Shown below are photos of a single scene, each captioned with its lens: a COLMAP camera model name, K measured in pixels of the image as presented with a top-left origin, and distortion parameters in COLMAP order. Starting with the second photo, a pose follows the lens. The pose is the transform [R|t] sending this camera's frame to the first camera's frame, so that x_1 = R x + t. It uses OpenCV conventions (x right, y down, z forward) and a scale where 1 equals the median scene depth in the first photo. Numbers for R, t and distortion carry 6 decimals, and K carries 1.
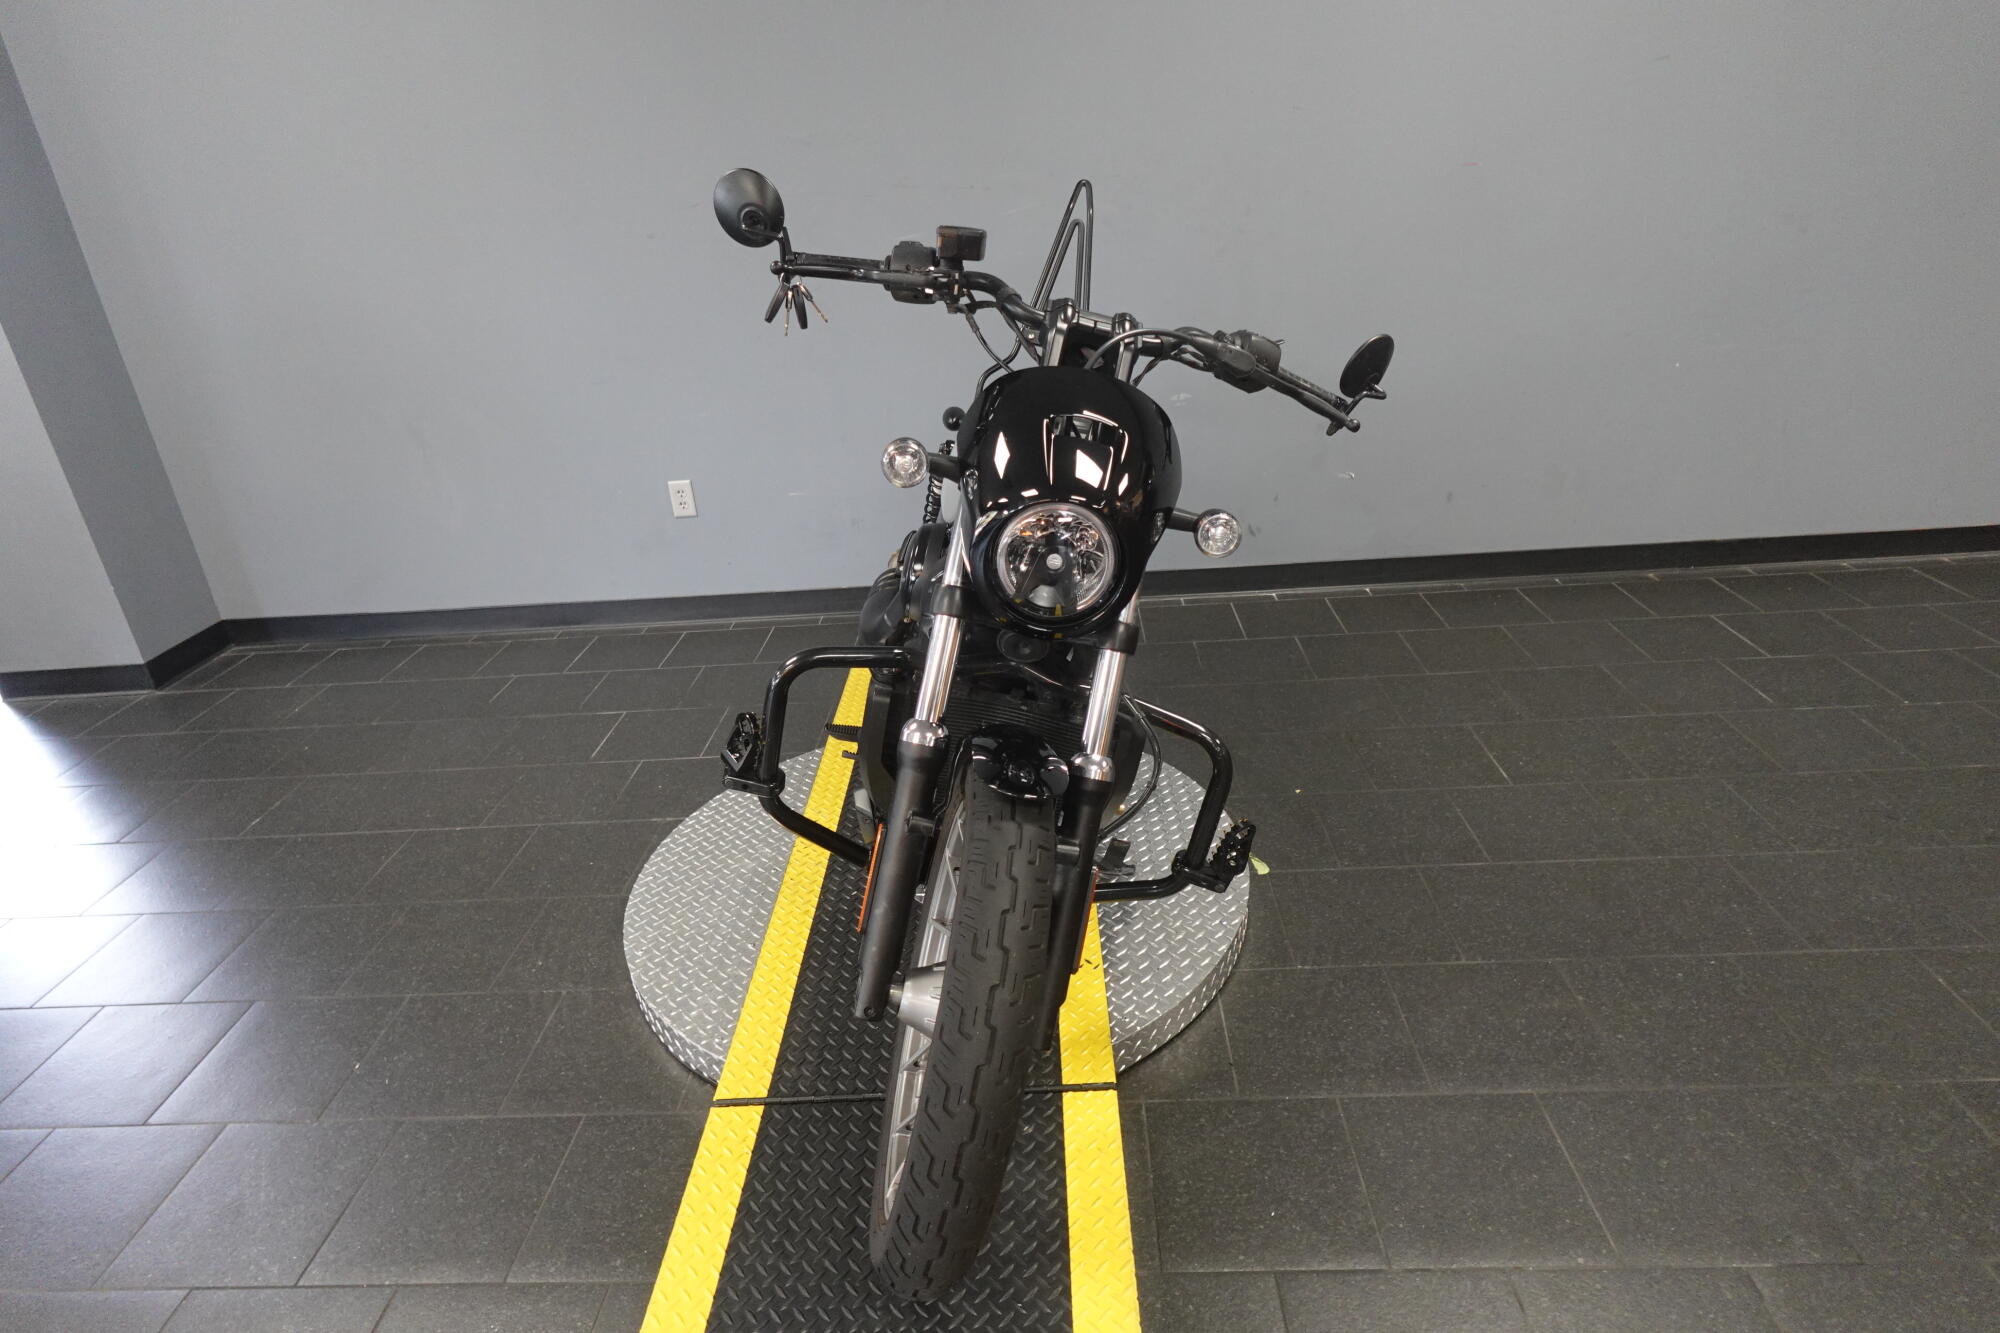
lens RADIAL K [[1132.0, 0, 1000.0], [0, 1132.0, 666.5], [0, 0, 1]] dist [0.000964, -0.001843]
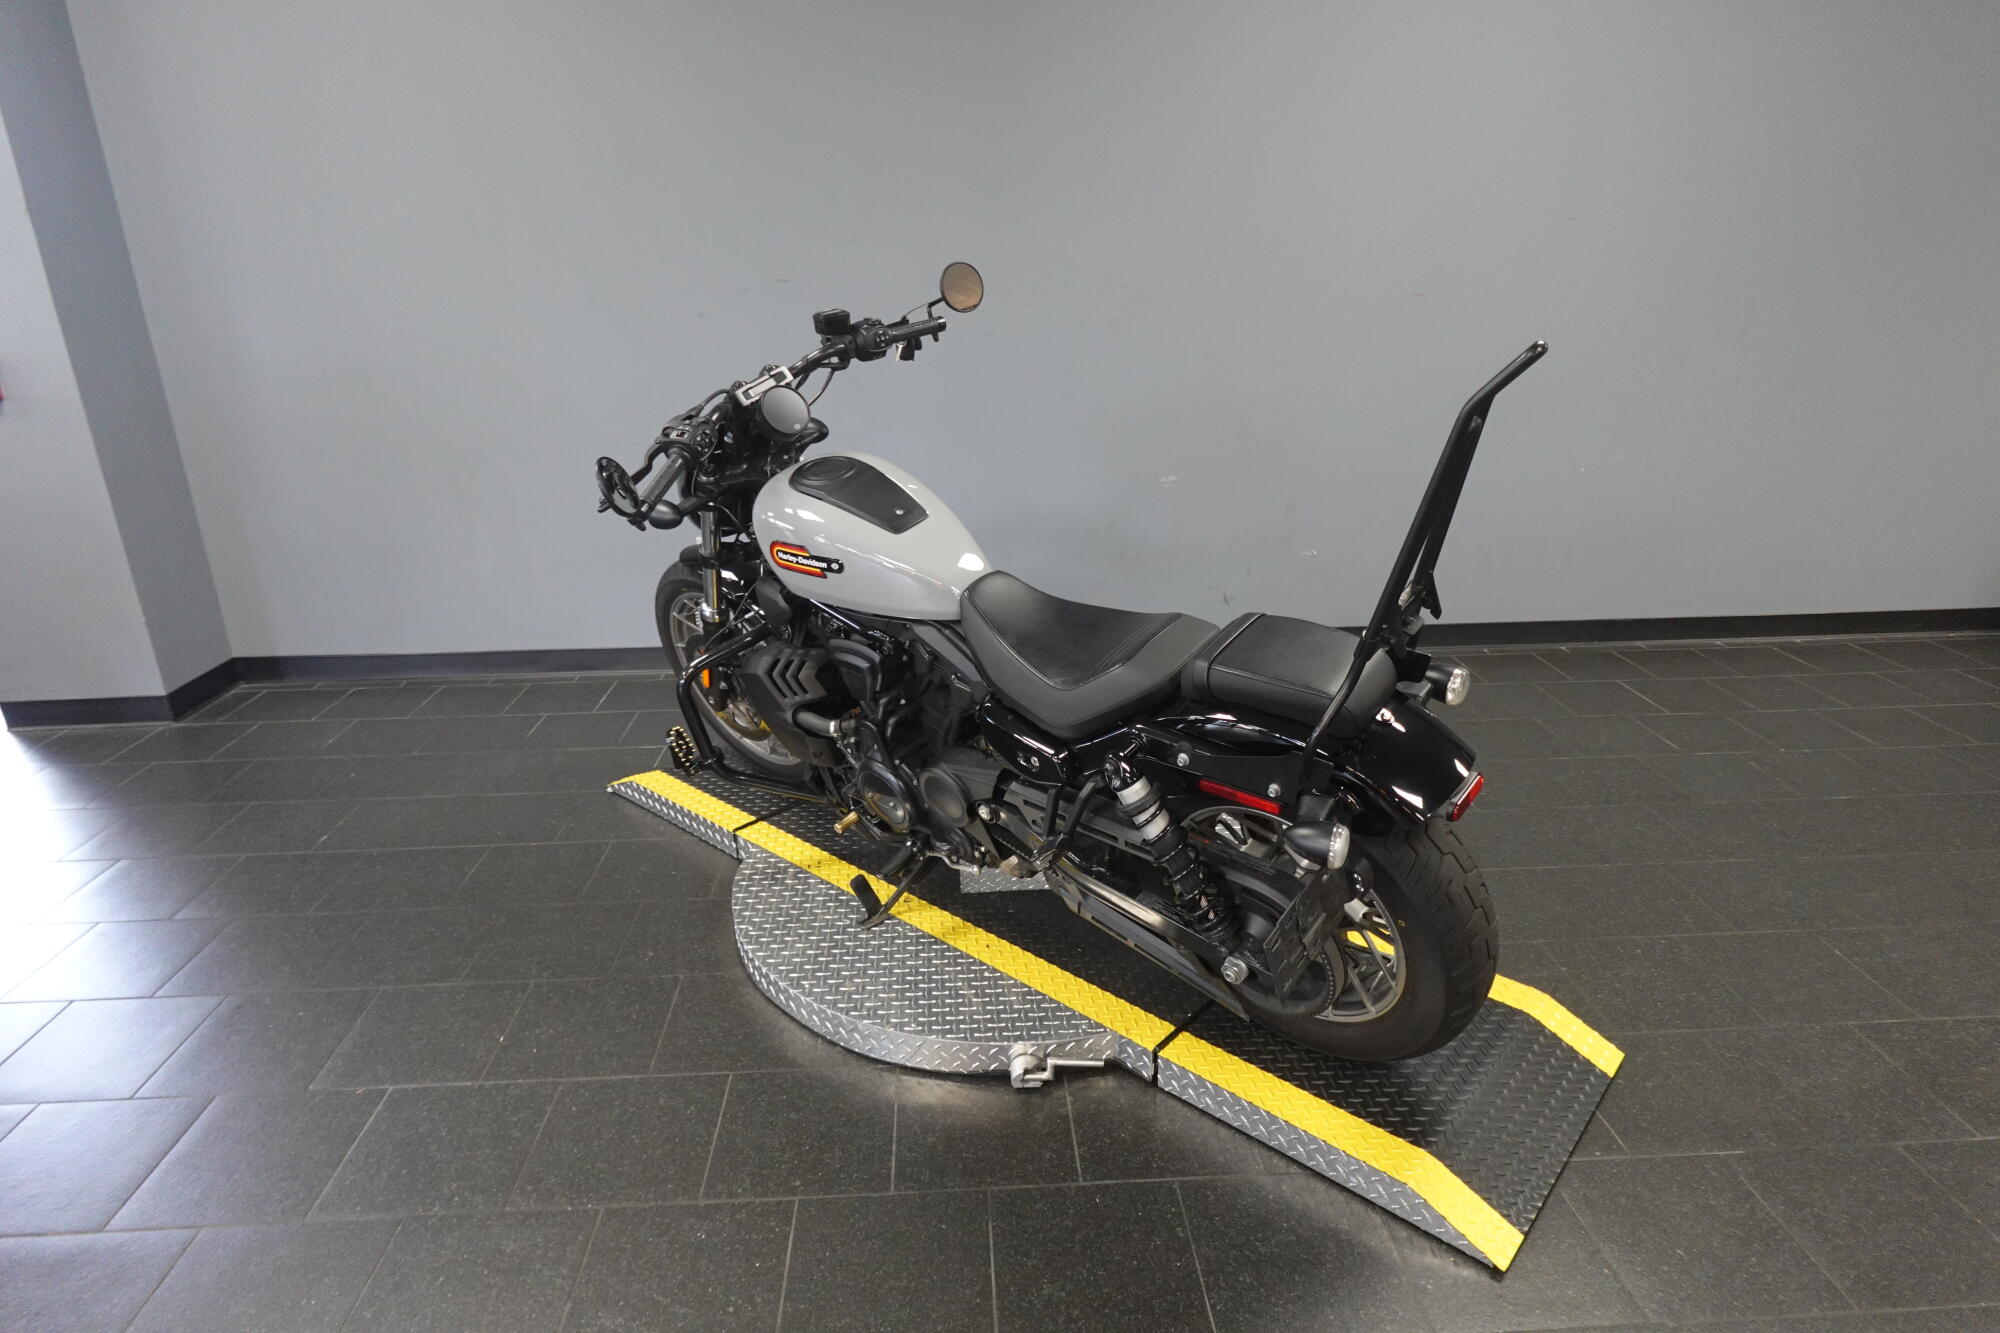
lens RADIAL K [[1131.5, 0, 1000.0], [0, 1131.5, 666.5], [0, 0, 1]] dist [0.006991, -0.006019]
pose [[0.994334, 0.024296, 0.103492, -0.165452], [-0.015800, 0.996496, -0.082133, 0.060731], [-0.105125, 0.080032, 0.991233, -0.122212]]
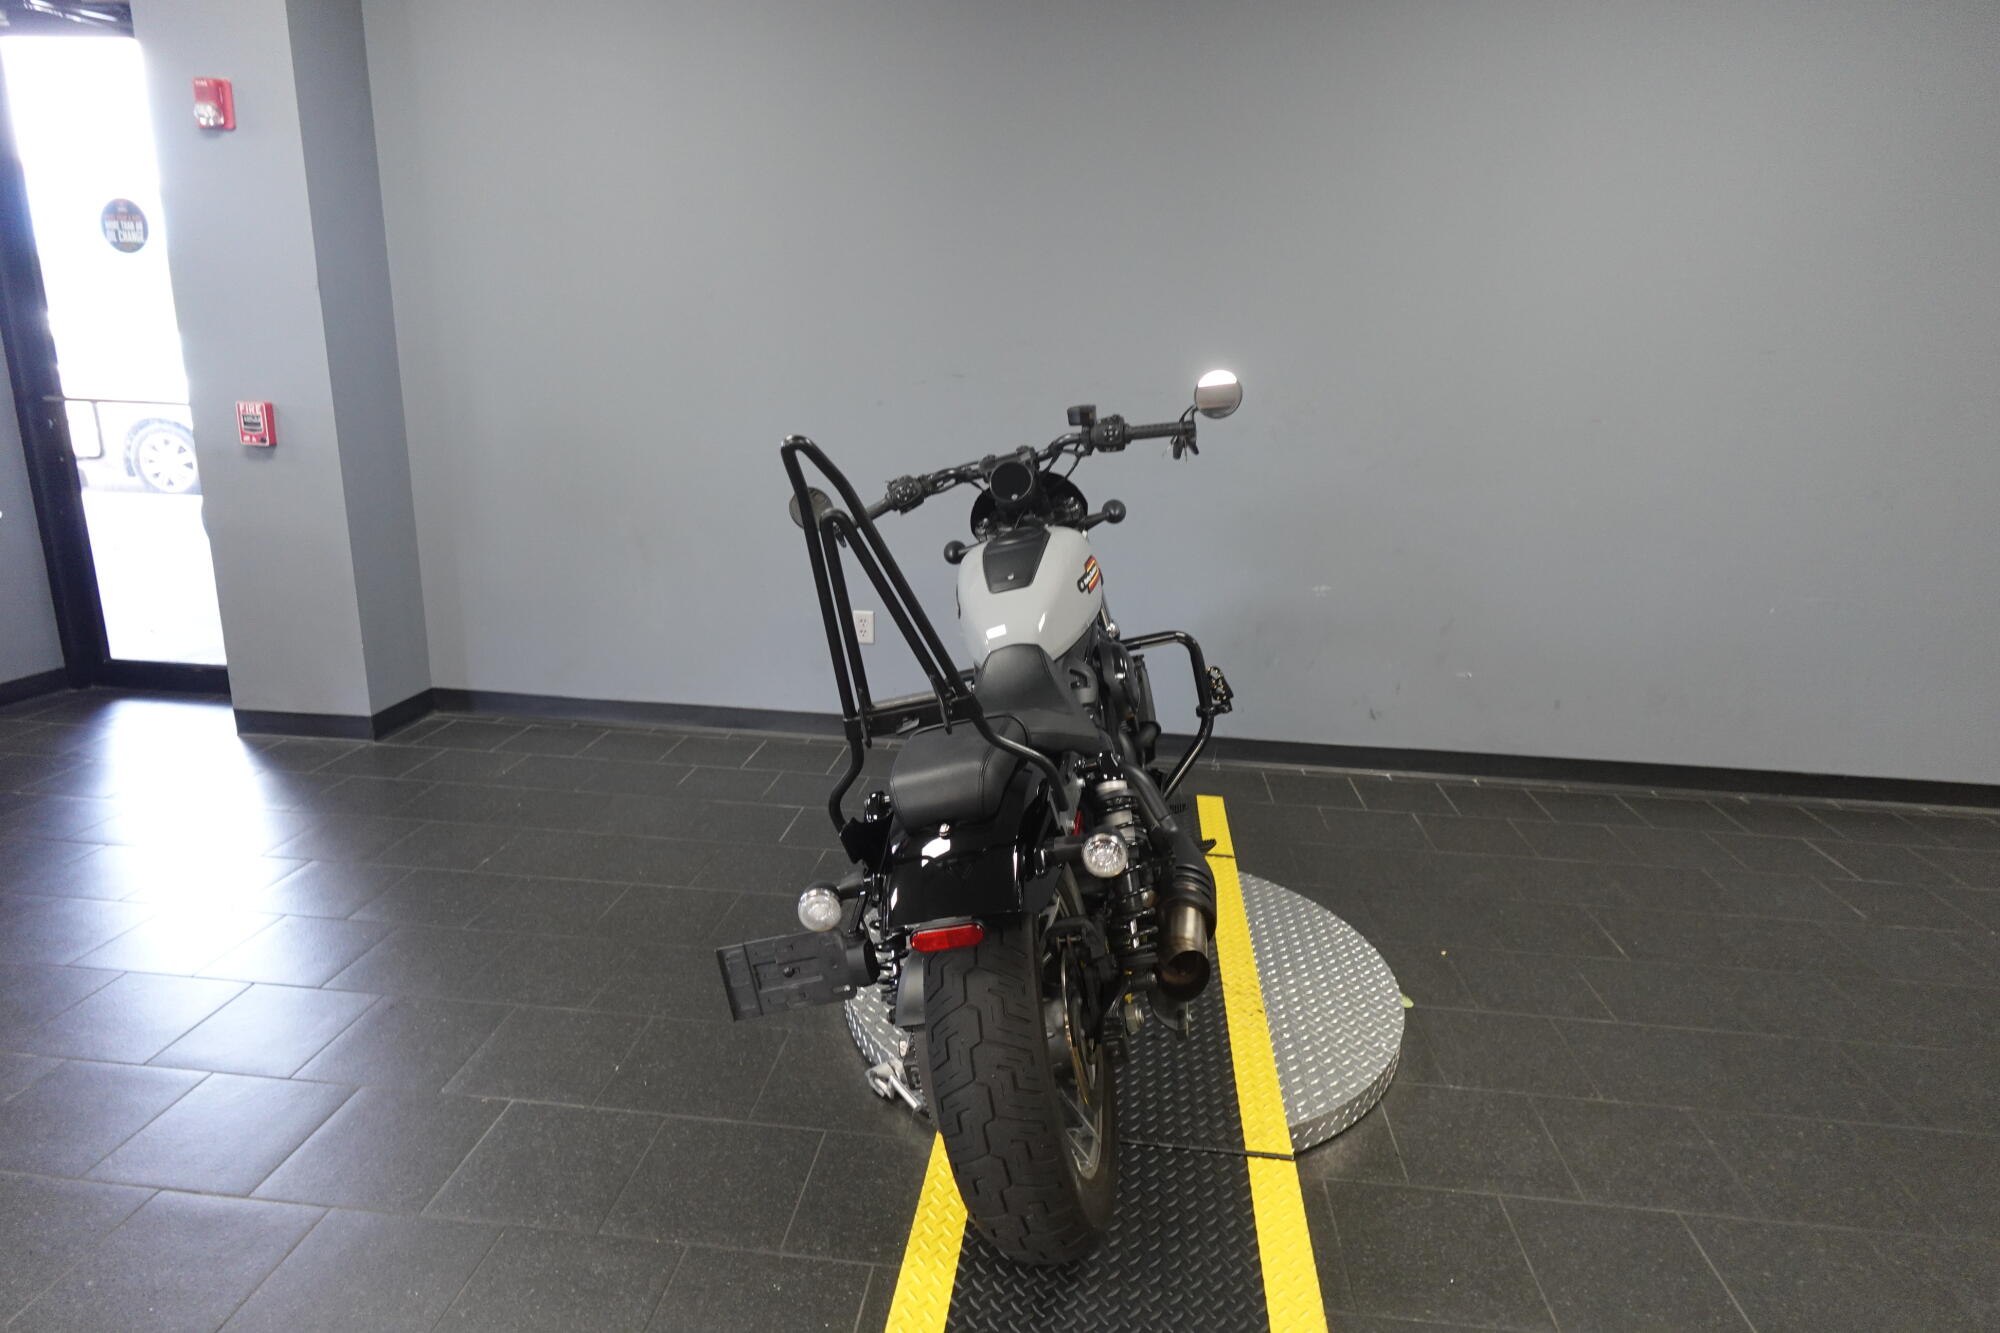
lens RADIAL K [[1131.5, 0, 1000.0], [0, 1131.5, 666.5], [0, 0, 1]] dist [0.006991, -0.006019]
pose [[0.992816, 0.114627, -0.034296, -0.149650], [-0.118583, 0.980838, -0.154576, 0.067781], [0.015921, 0.157533, 0.987385, -0.140987]]
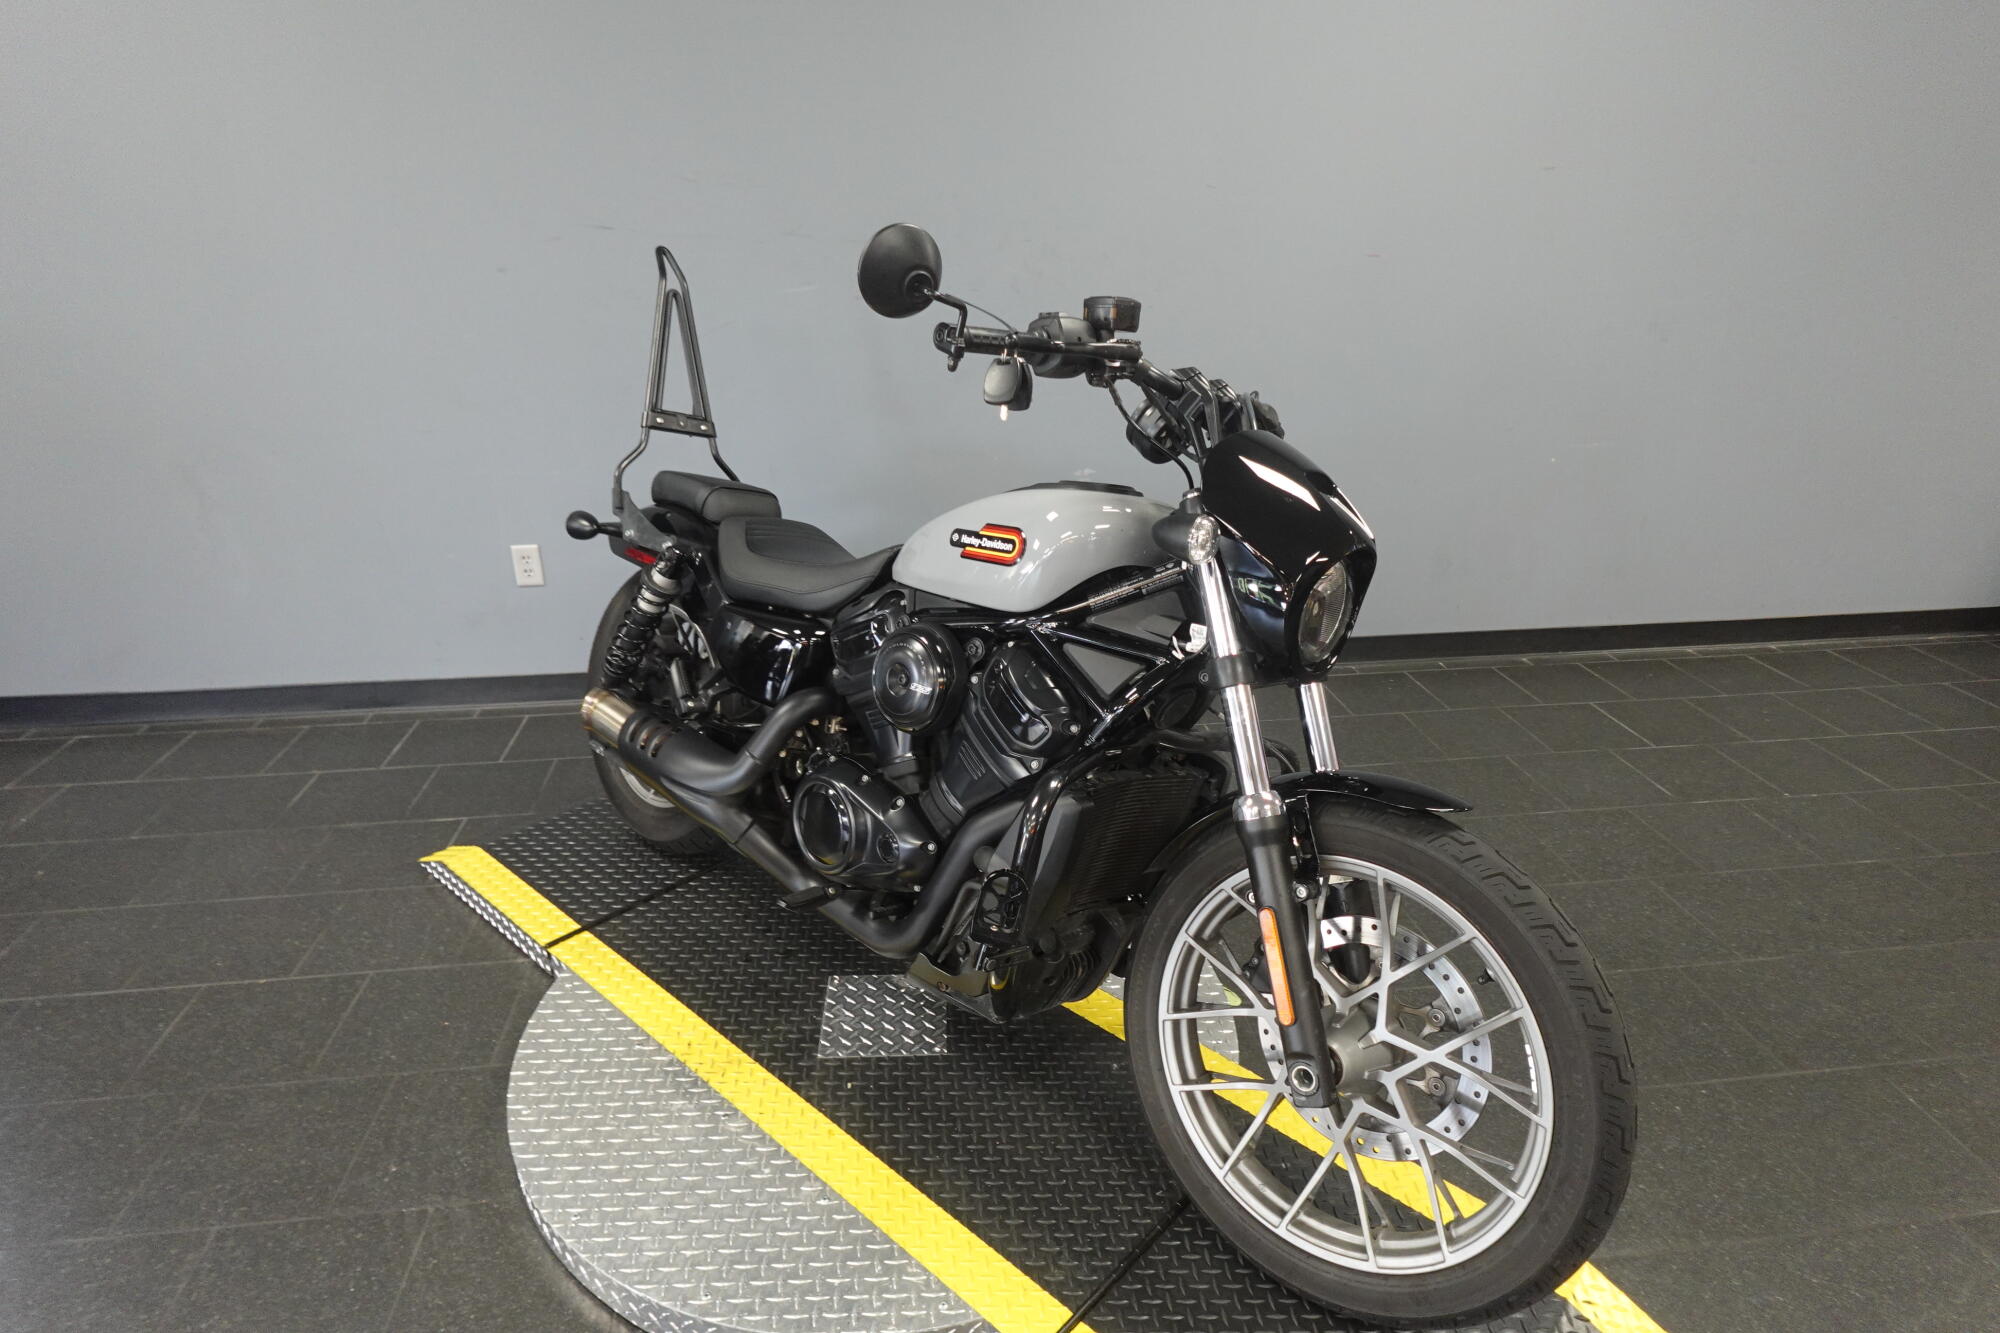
lens RADIAL K [[1131.5, 0, 1000.0], [0, 1131.5, 666.5], [0, 0, 1]] dist [0.006991, -0.006019]
pose [[0.983589, 0.005008, 0.180353, -0.113429], [0.001305, 0.999391, -0.034871, -0.055785], [-0.180418, 0.034534, 0.982984, 0.106050]]
